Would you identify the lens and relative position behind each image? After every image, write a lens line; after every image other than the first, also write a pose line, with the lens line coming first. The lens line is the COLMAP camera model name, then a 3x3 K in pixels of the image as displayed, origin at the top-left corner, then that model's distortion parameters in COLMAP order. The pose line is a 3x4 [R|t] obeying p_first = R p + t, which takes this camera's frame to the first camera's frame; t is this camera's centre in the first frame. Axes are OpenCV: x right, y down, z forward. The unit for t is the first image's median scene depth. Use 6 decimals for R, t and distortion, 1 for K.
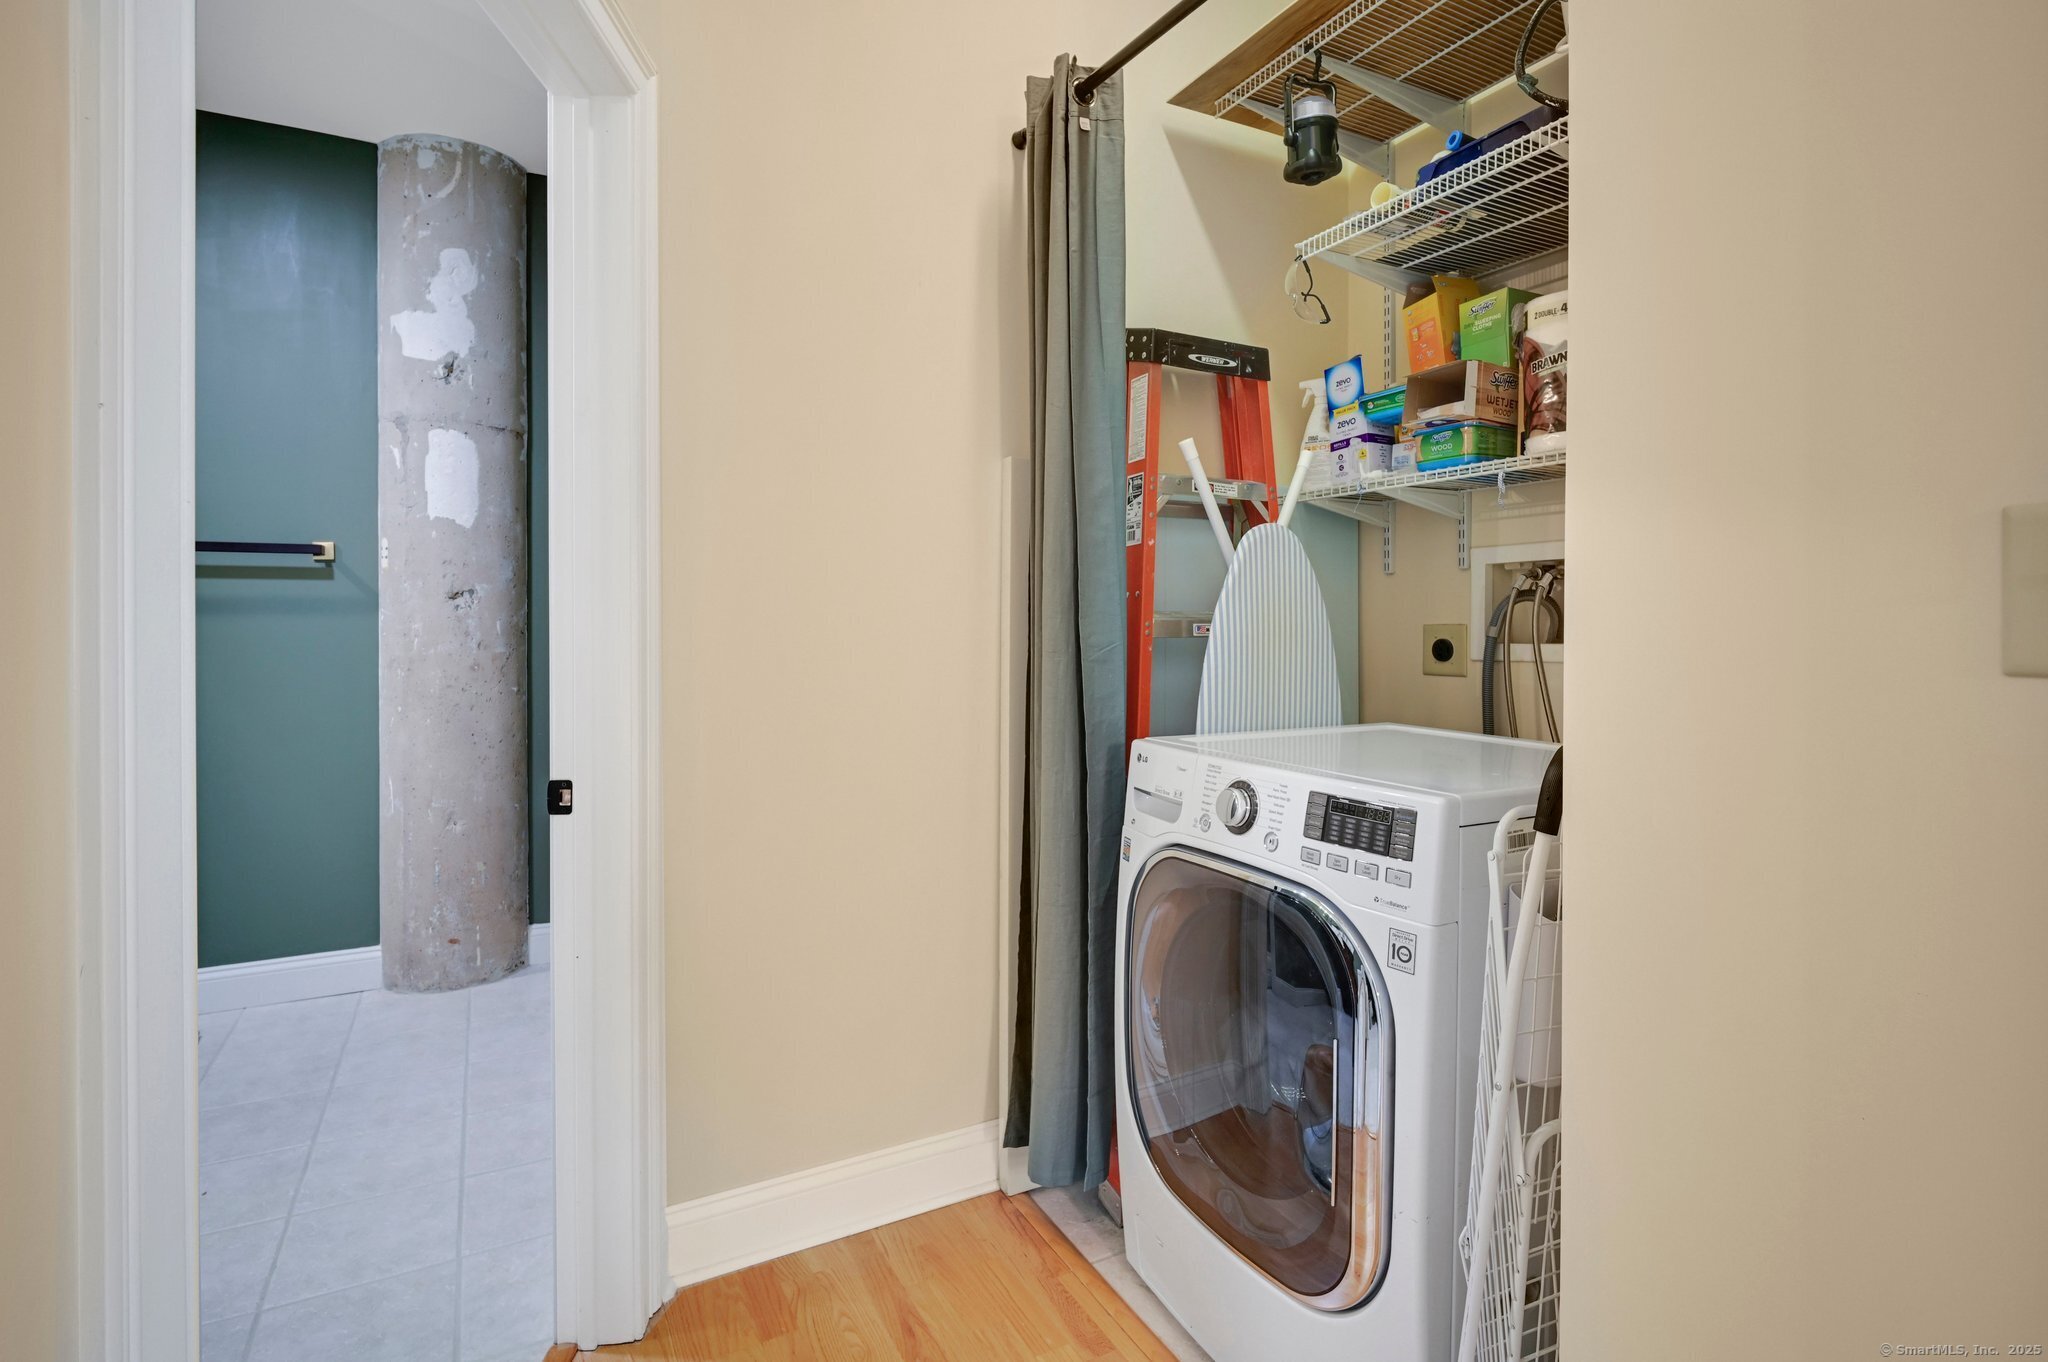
lens RADIAL K [[1000.5, 0, 1021.5], [0, 1000.5, 634.3], [0, 0, 1]] dist [-0.018784, -0.000742]
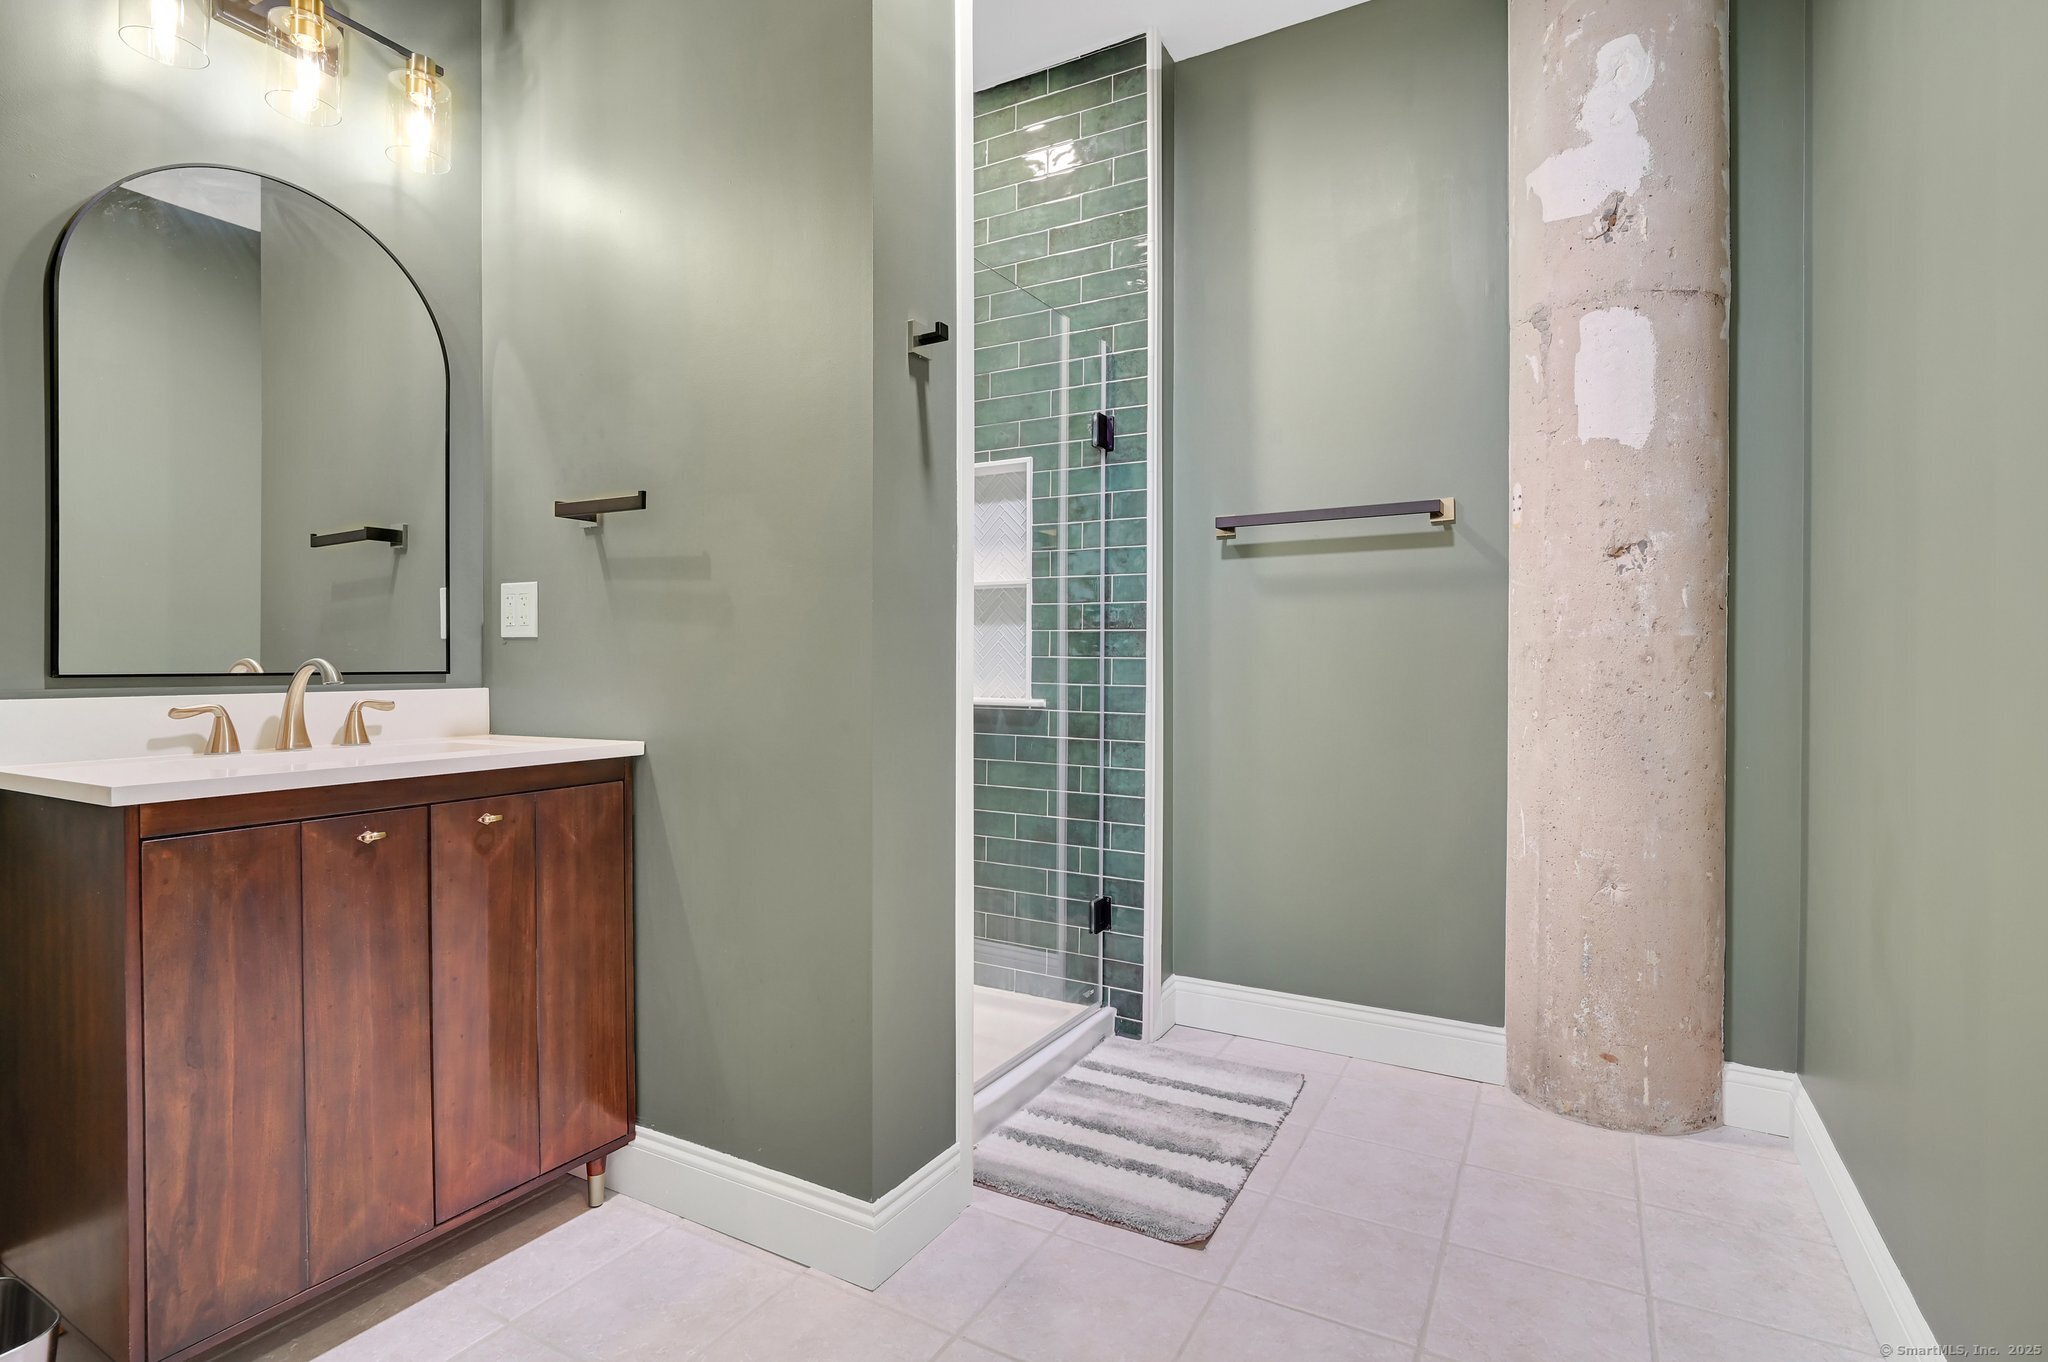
lens RADIAL K [[980.3, 0, 1013.3], [0, 980.3, 664.6], [0, 0, 1]] dist [-0.003433, -0.000532]
pose [[0.524386, 0.001678, -0.851479, -0.214588], [-0.009110, 0.999952, -0.003639, 0.044227], [0.851432, 0.009665, 0.524376, 0.295001]]
